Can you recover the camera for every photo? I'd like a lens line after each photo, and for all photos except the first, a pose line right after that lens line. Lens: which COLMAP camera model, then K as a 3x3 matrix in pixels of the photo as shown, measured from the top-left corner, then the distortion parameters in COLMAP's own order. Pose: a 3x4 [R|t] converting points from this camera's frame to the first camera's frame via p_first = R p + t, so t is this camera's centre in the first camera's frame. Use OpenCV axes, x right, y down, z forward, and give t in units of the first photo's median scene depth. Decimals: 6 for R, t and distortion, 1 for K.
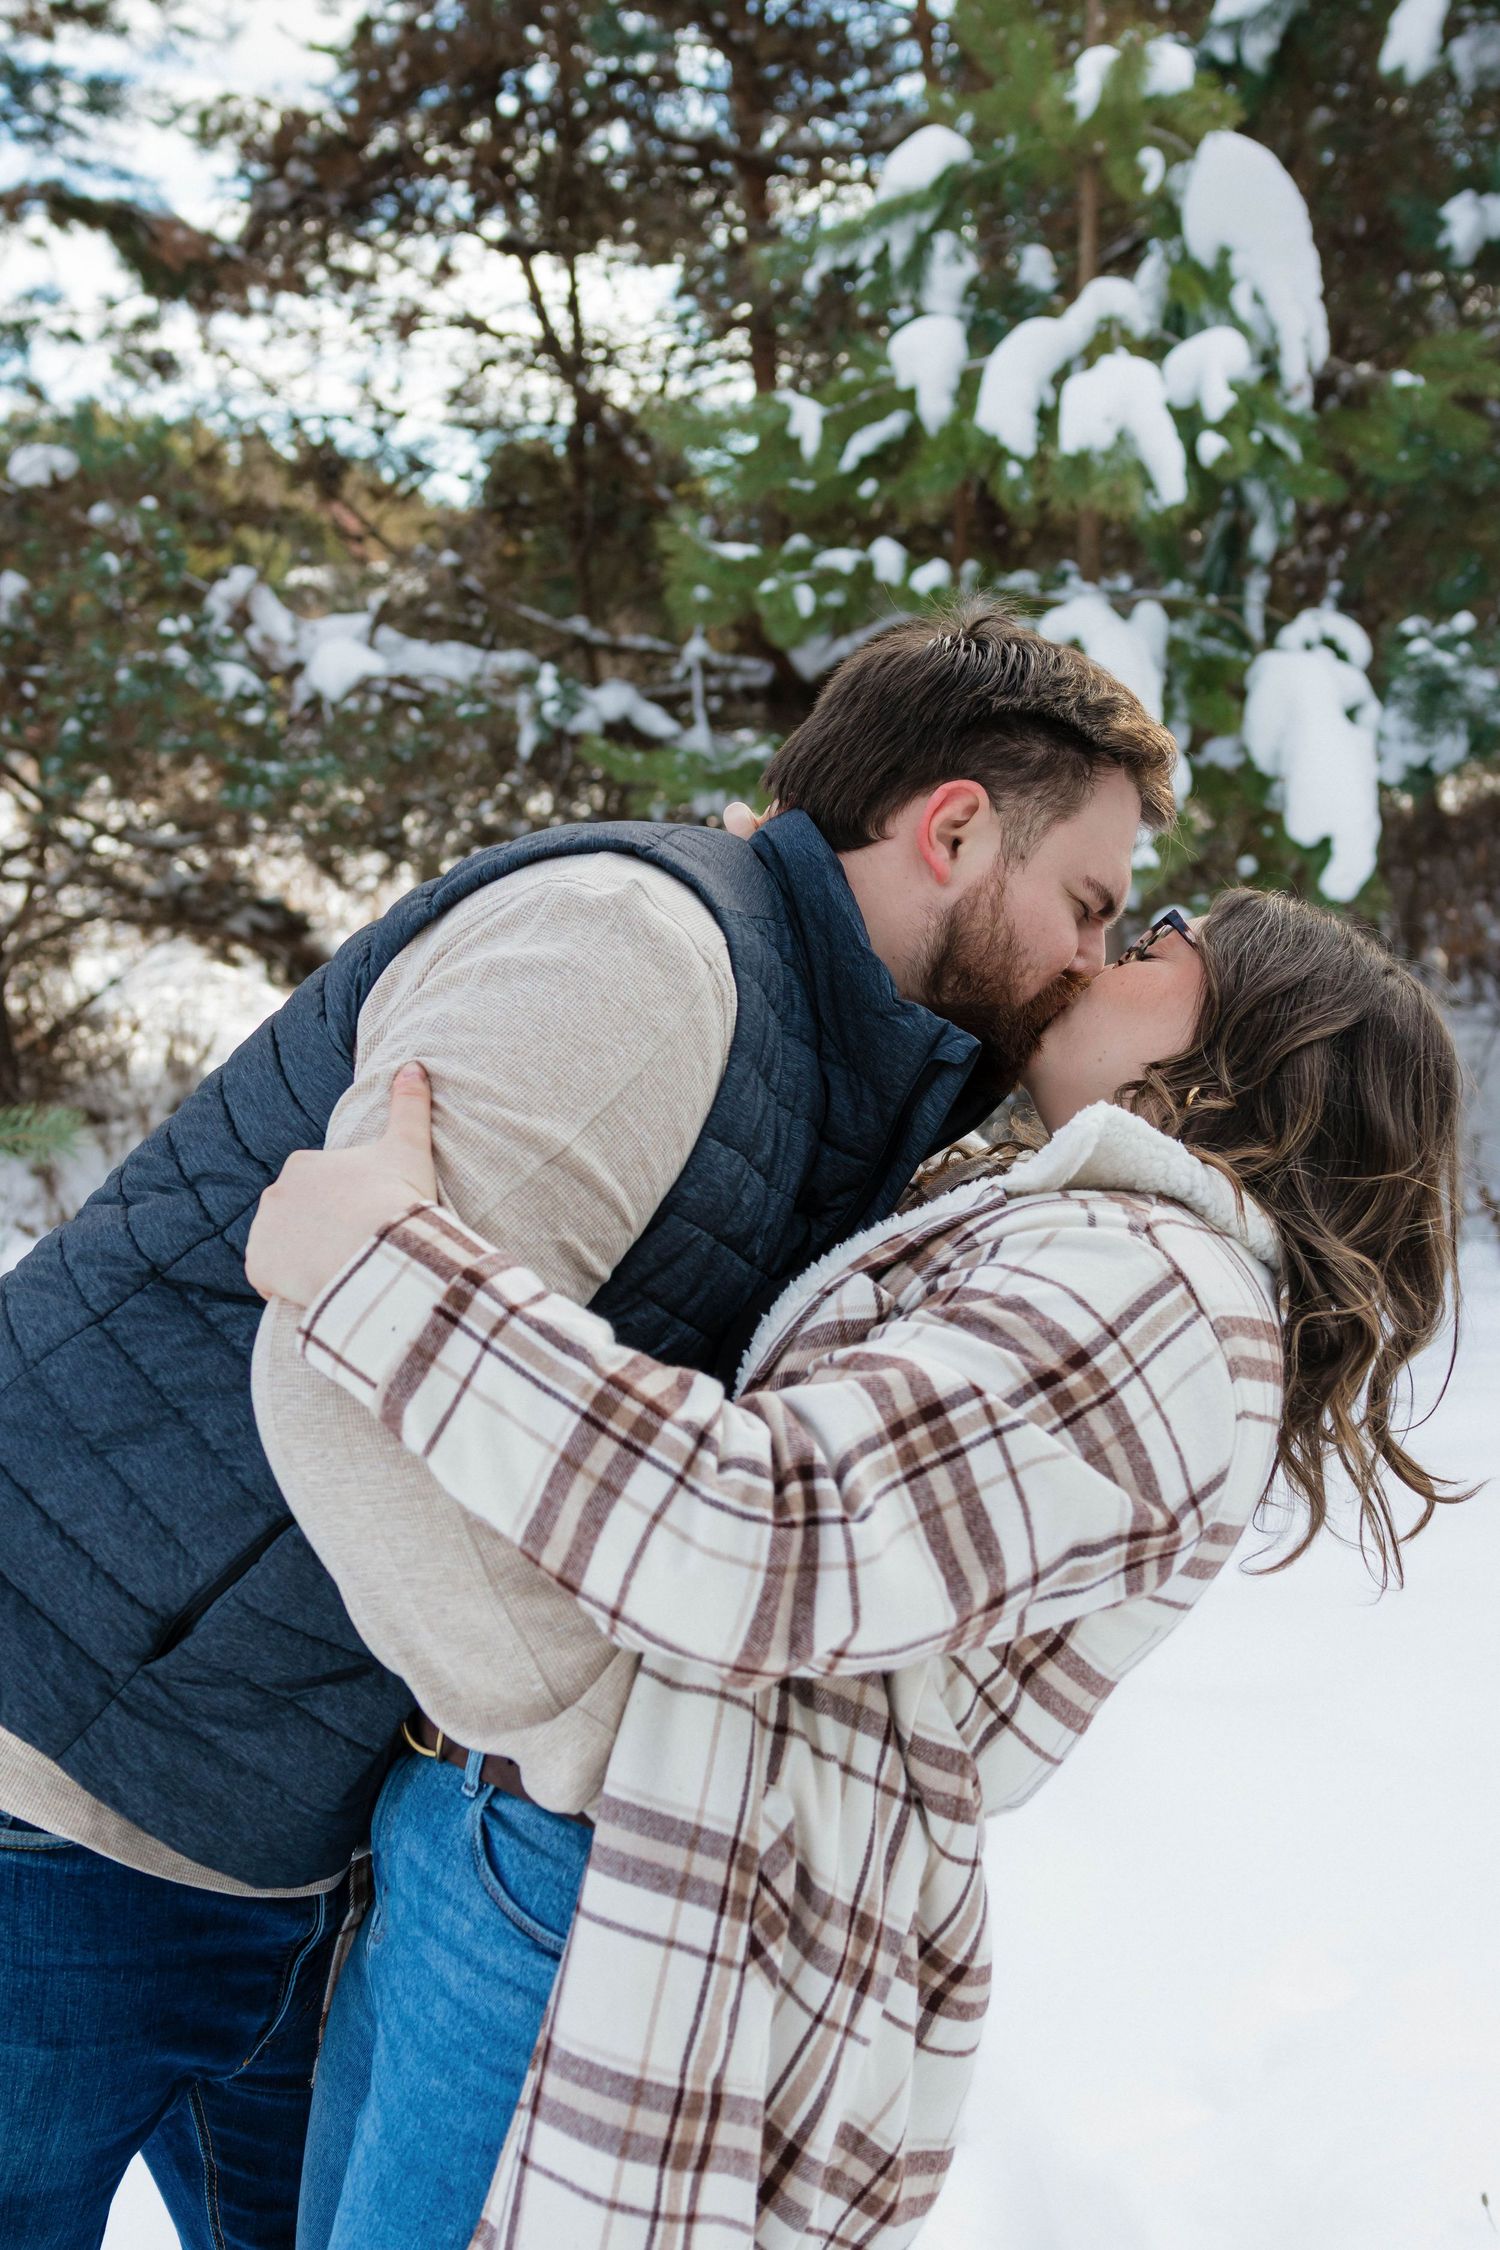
lens RADIAL K [[2552.8, 0, 759.9], [0, 2552.8, 1126.7], [0, 0, 1]] dist [0.086597, 0.000000]
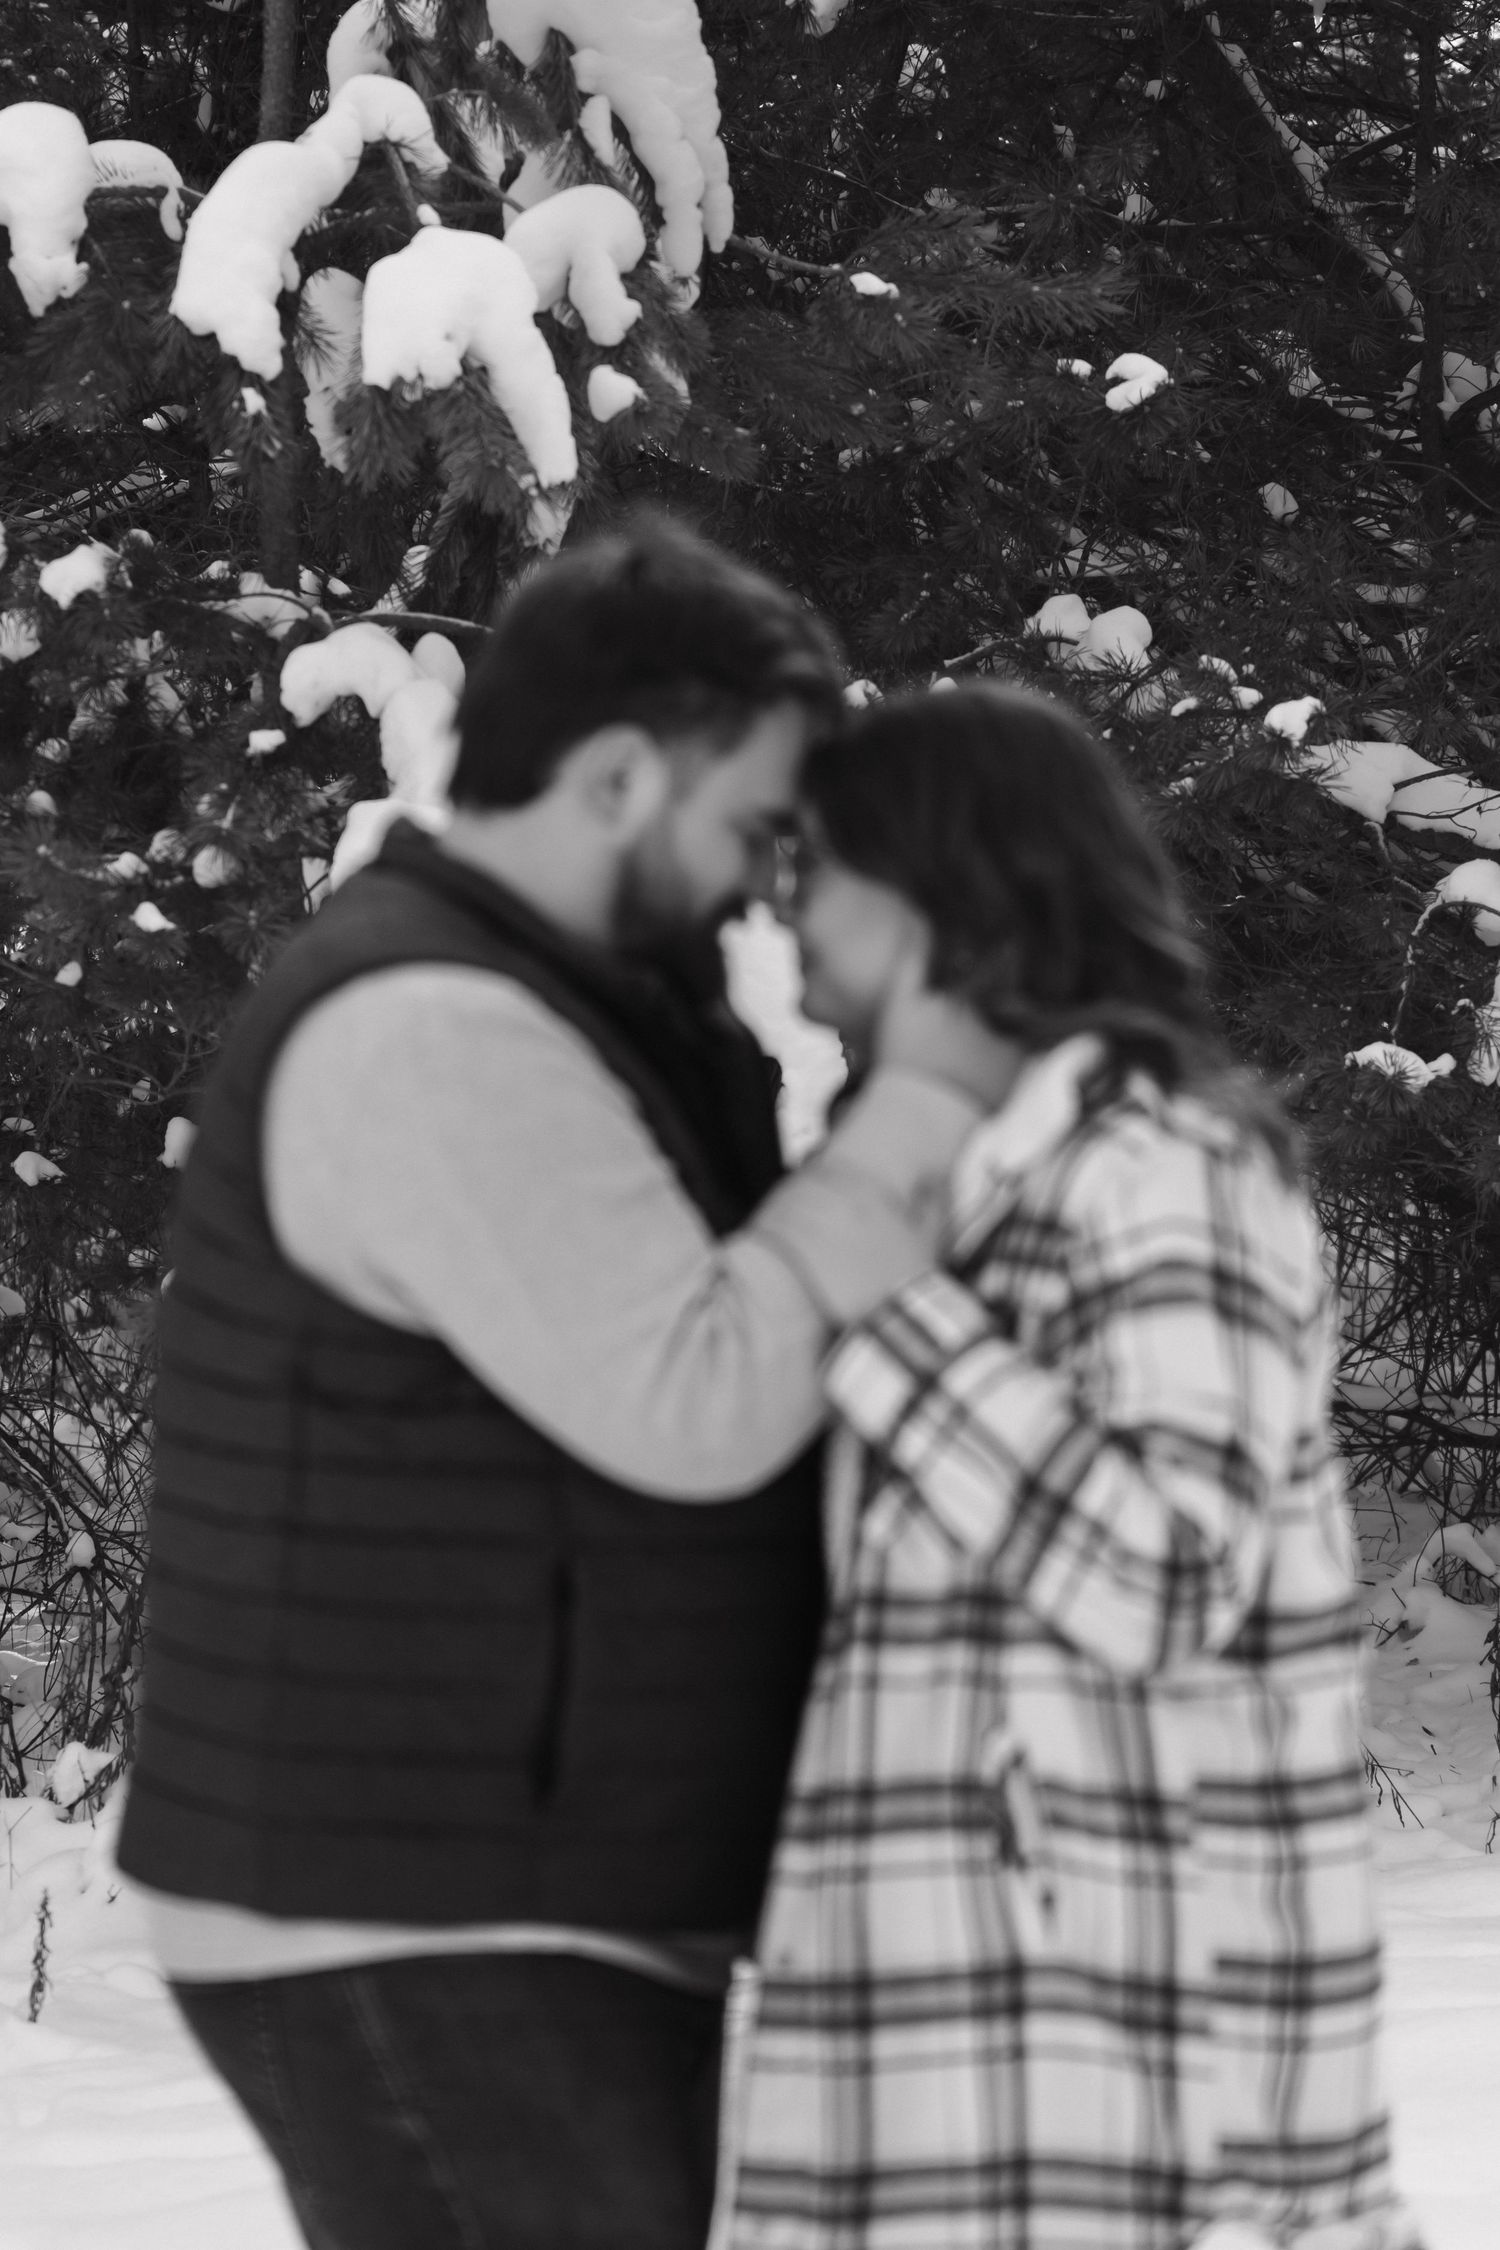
lens RADIAL K [[7041.7, 0, 756.4], [0, 7041.7, 1125.0], [0, 0, 1]] dist [0.134780, 0.000000]
pose [[0.934777, 0.013935, 0.354963, -0.343655], [0.024667, 0.994272, -0.103993, 0.065646], [-0.354379, 0.105966, 0.929079, -0.458190]]
